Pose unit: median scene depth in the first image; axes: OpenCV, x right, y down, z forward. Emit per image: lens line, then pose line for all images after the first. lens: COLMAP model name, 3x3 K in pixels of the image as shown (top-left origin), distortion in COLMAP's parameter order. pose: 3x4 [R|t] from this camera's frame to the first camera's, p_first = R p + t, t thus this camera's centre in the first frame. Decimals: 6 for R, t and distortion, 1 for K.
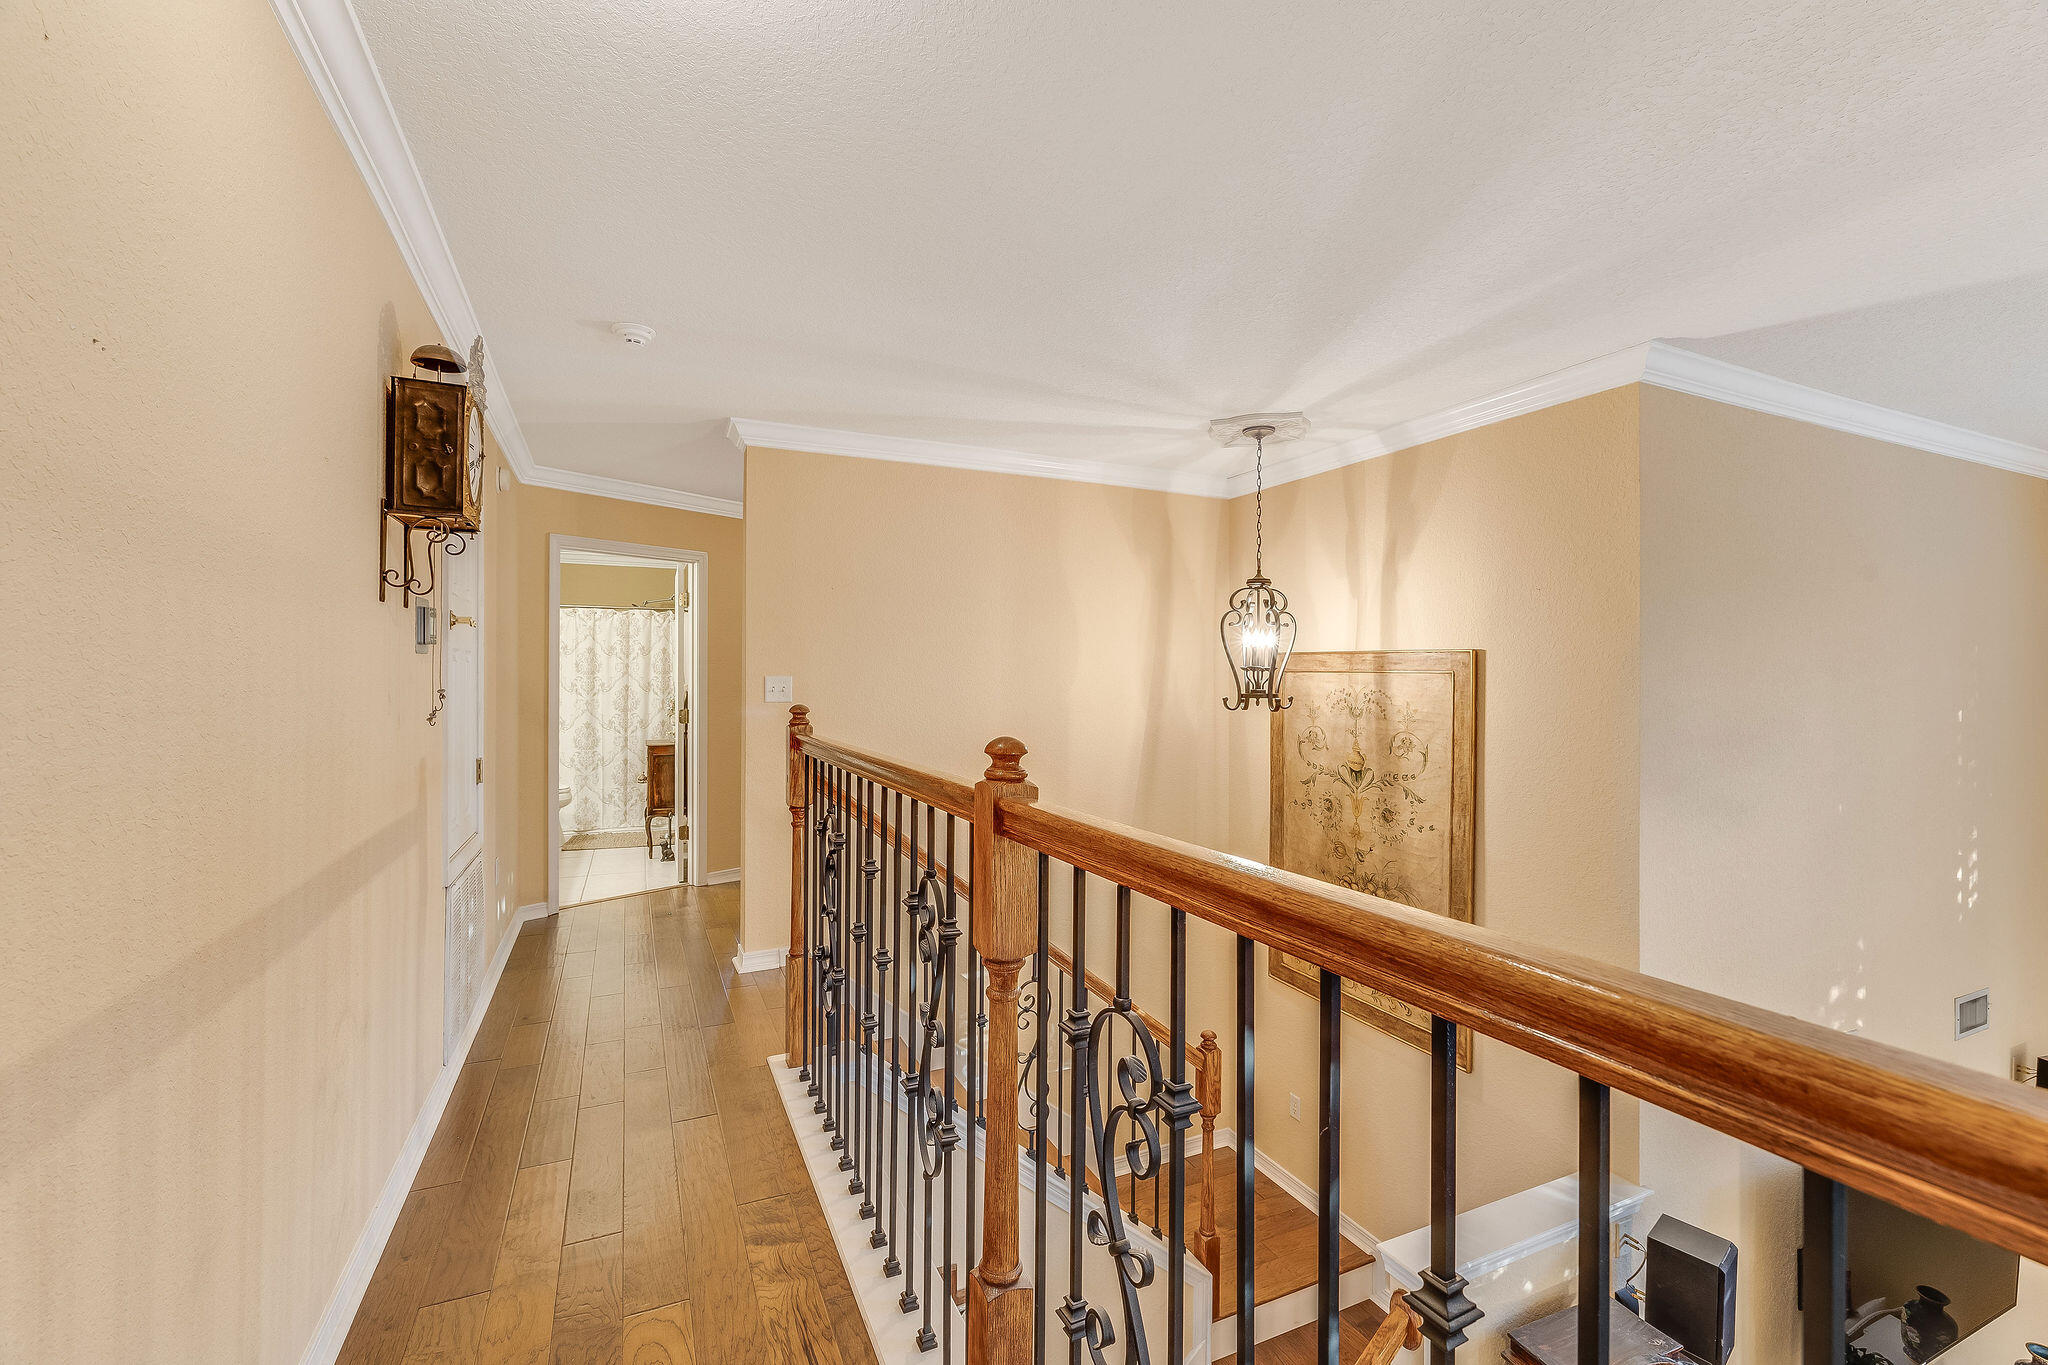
lens RADIAL K [[883.0, 0, 1024.0], [0, 883.0, 681.4], [0, 0, 1]] dist [-0.000736, -0.000012]
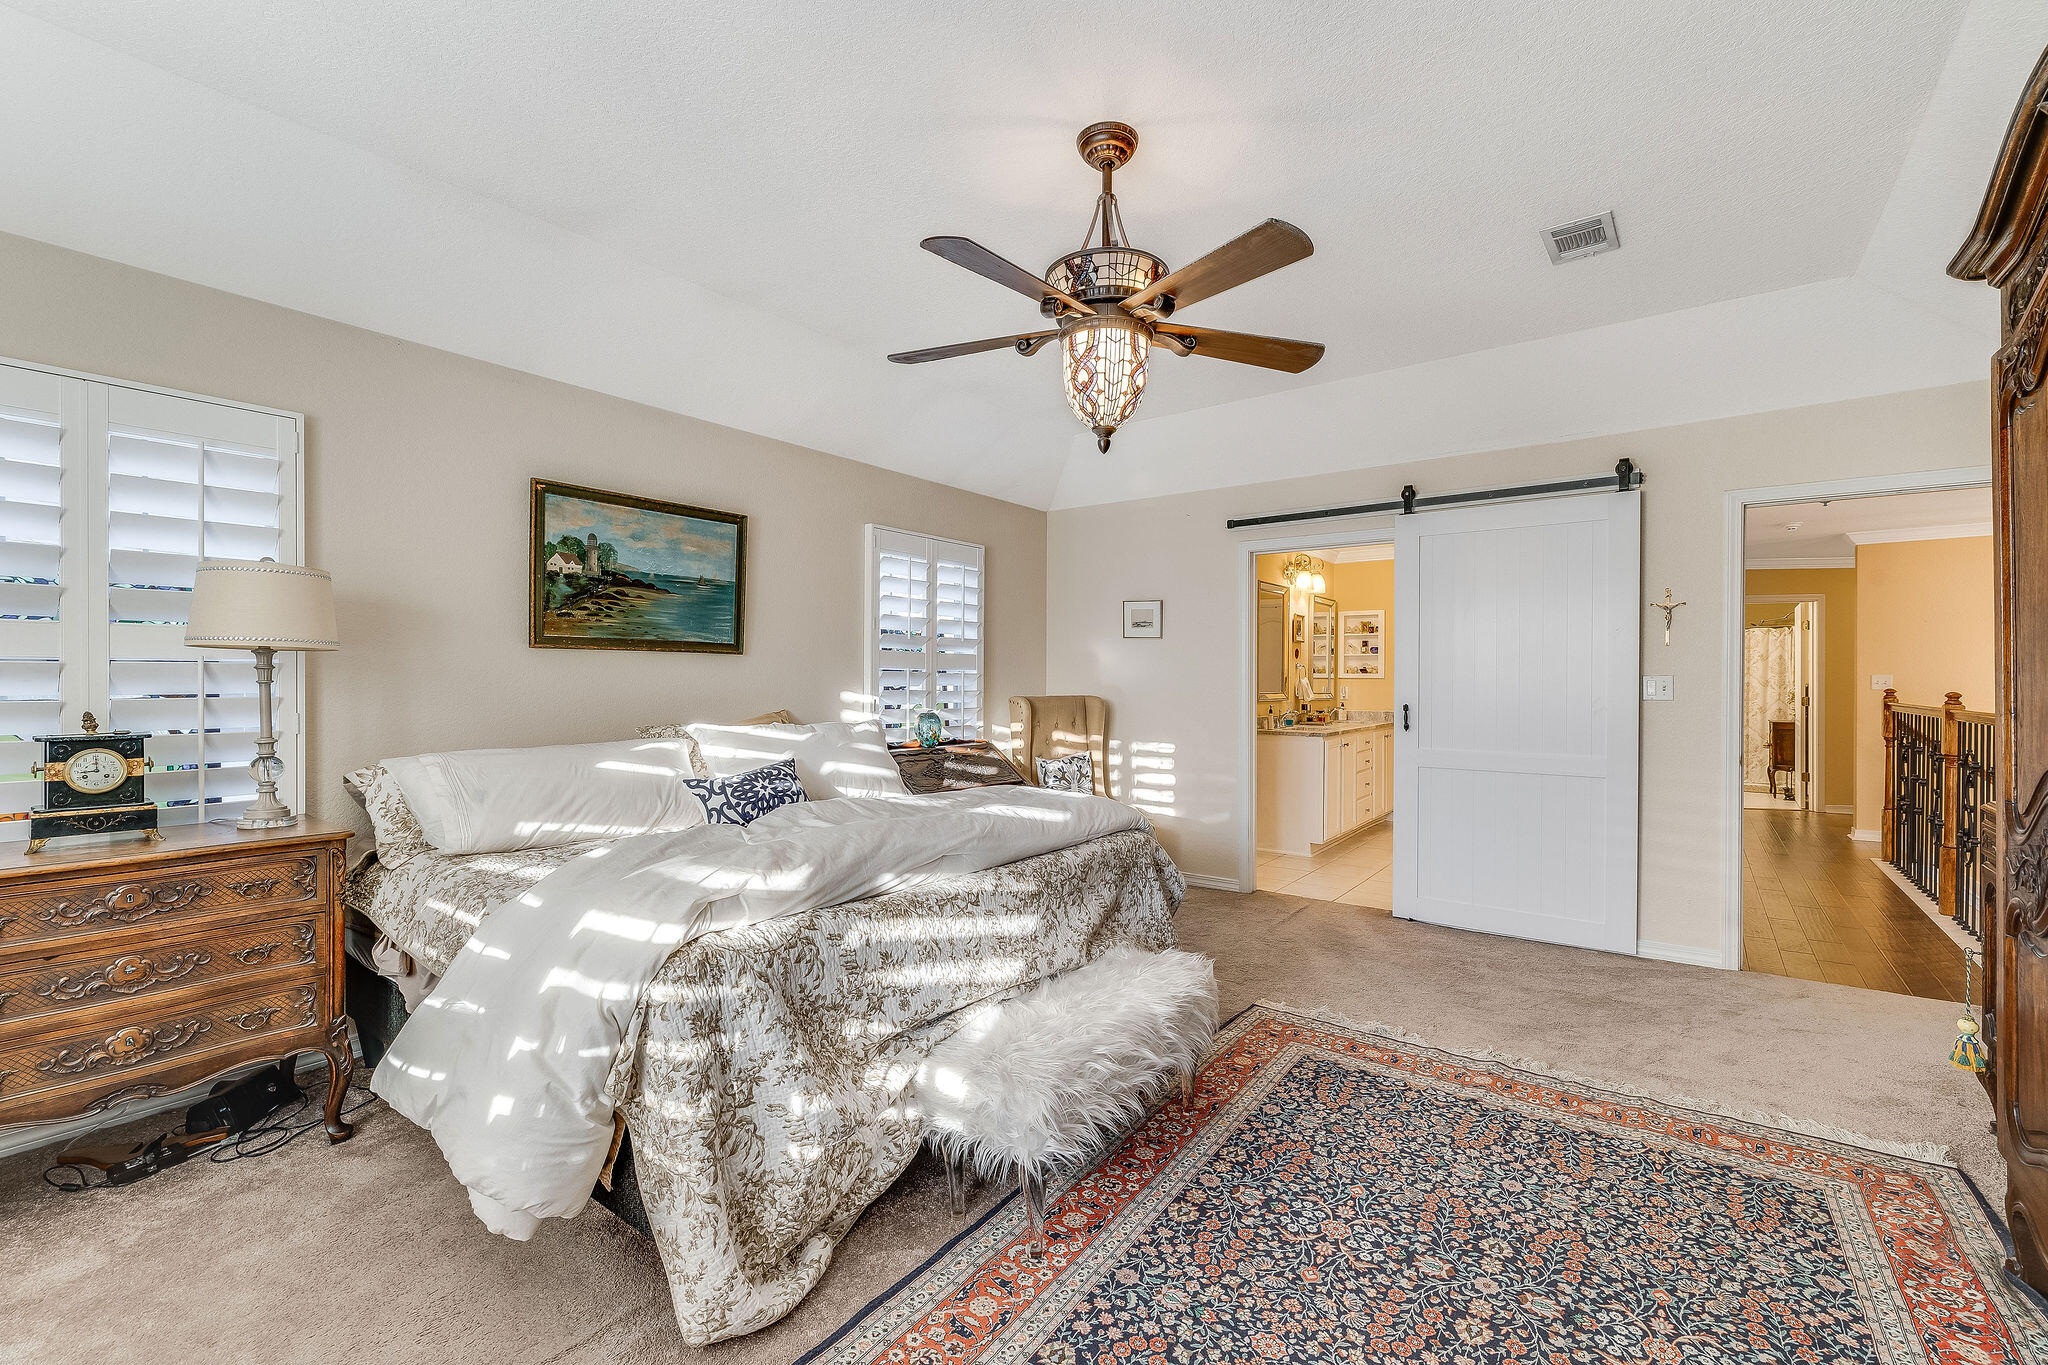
lens RADIAL K [[879.8, 0, 1024.9], [0, 879.8, 676.8], [0, 0, 1]] dist [0.002850, -0.000429]
pose [[0.483081, -0.002317, -0.875573, 0.263941], [-0.003242, 0.999985, -0.004436, 0.006847], [0.875570, 0.004982, 0.483066, -0.813724]]
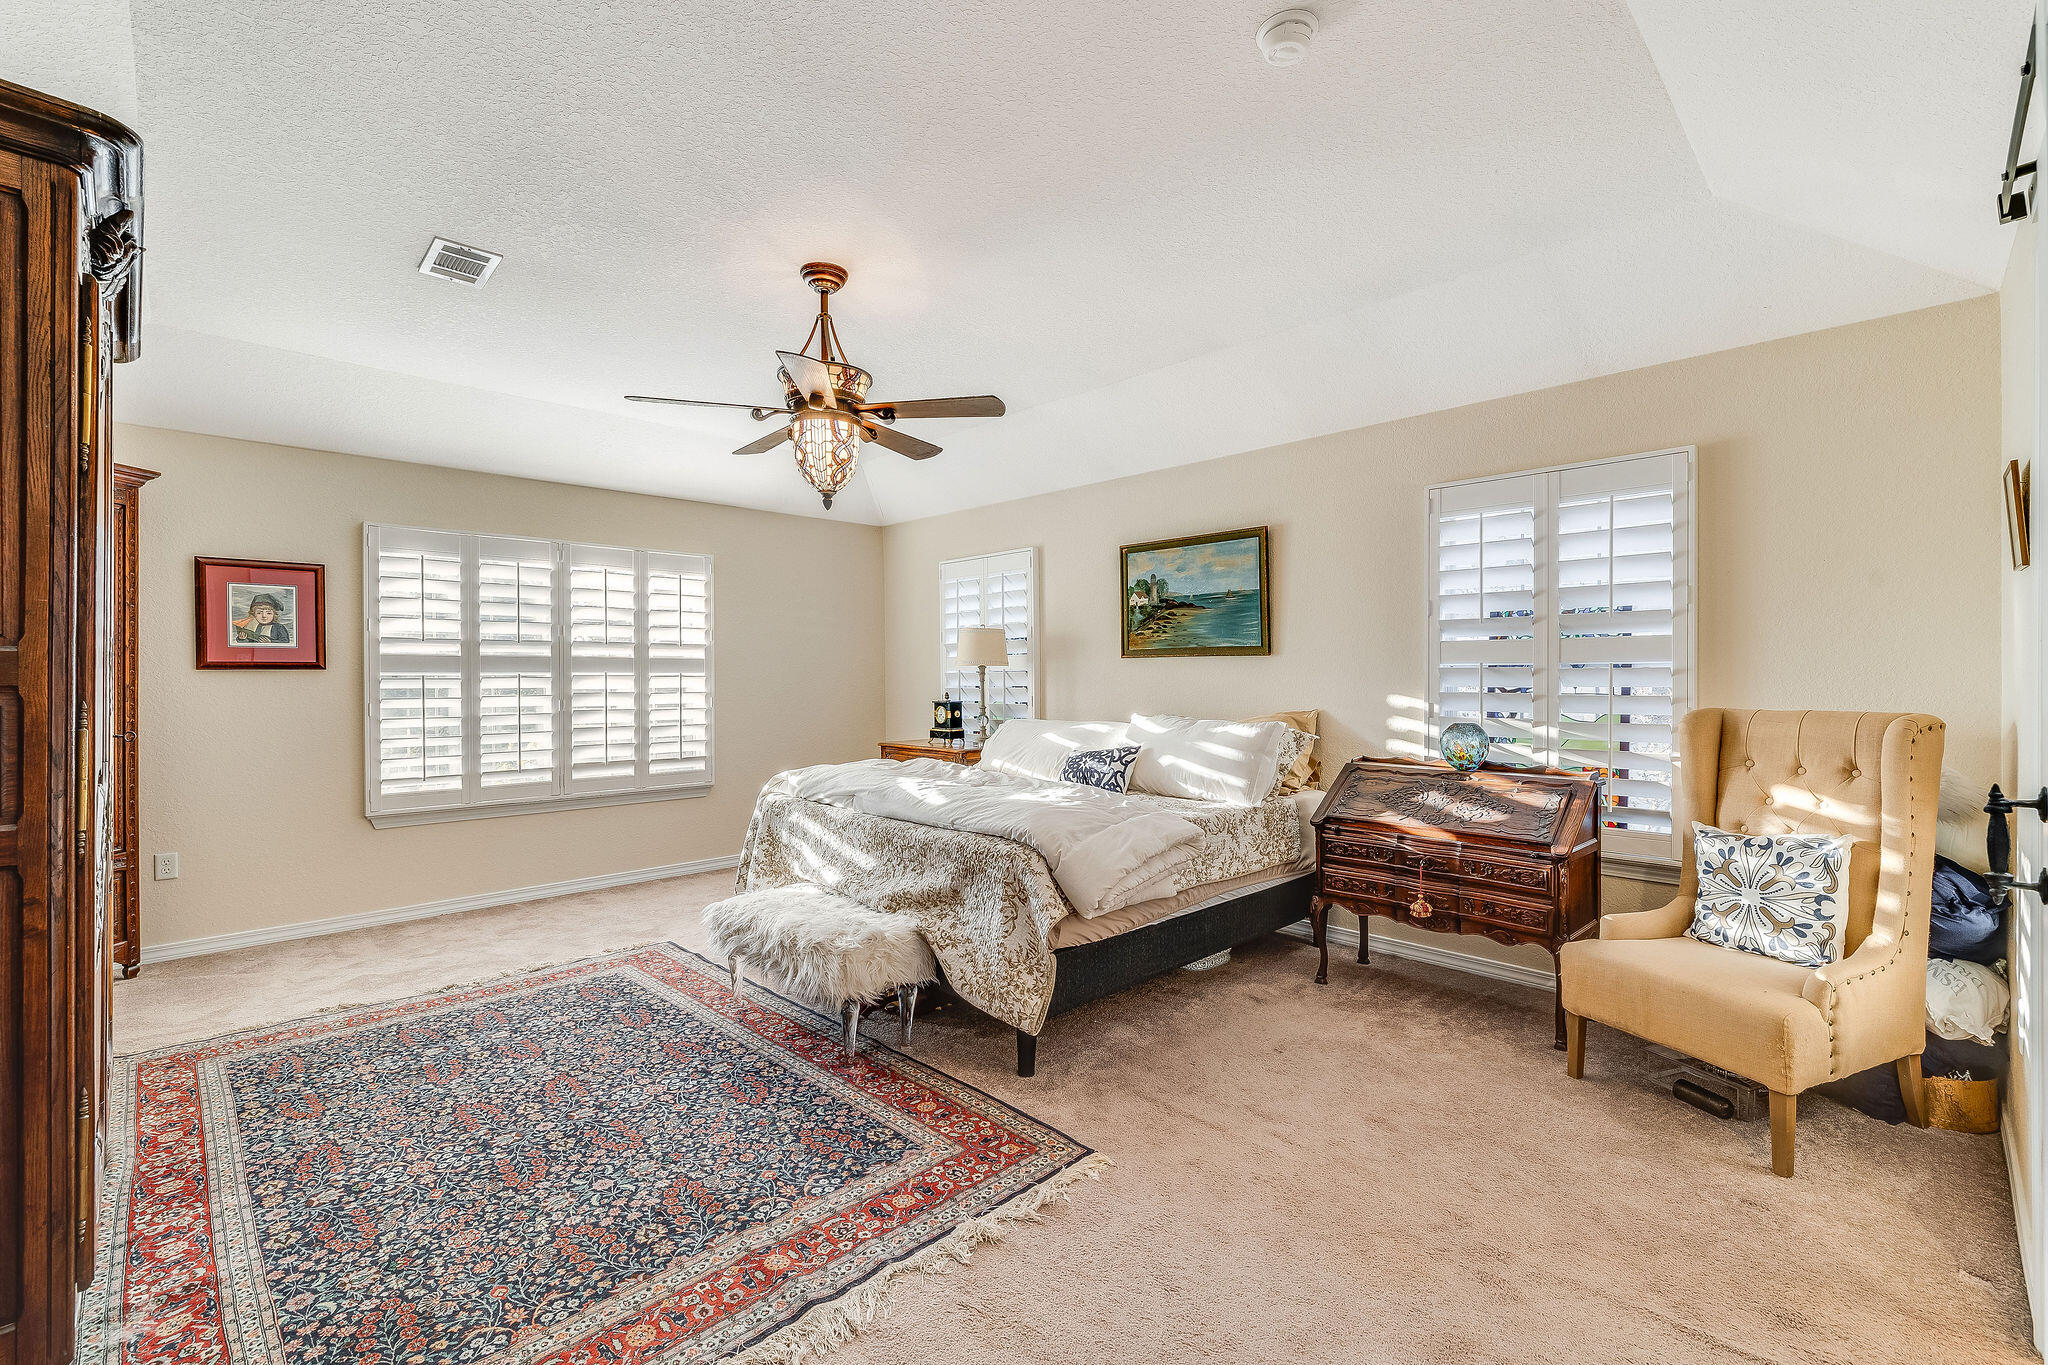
lens RADIAL K [[879.8, 0, 1028.1], [0, 879.8, 687.3], [0, 0, 1]] dist [0.002850, -0.000429]
pose [[-0.940005, 0.008291, -0.341059, -0.256504], [0.003950, 0.999902, 0.013420, -0.000514], [0.341137, 0.011267, -0.939946, 0.671965]]
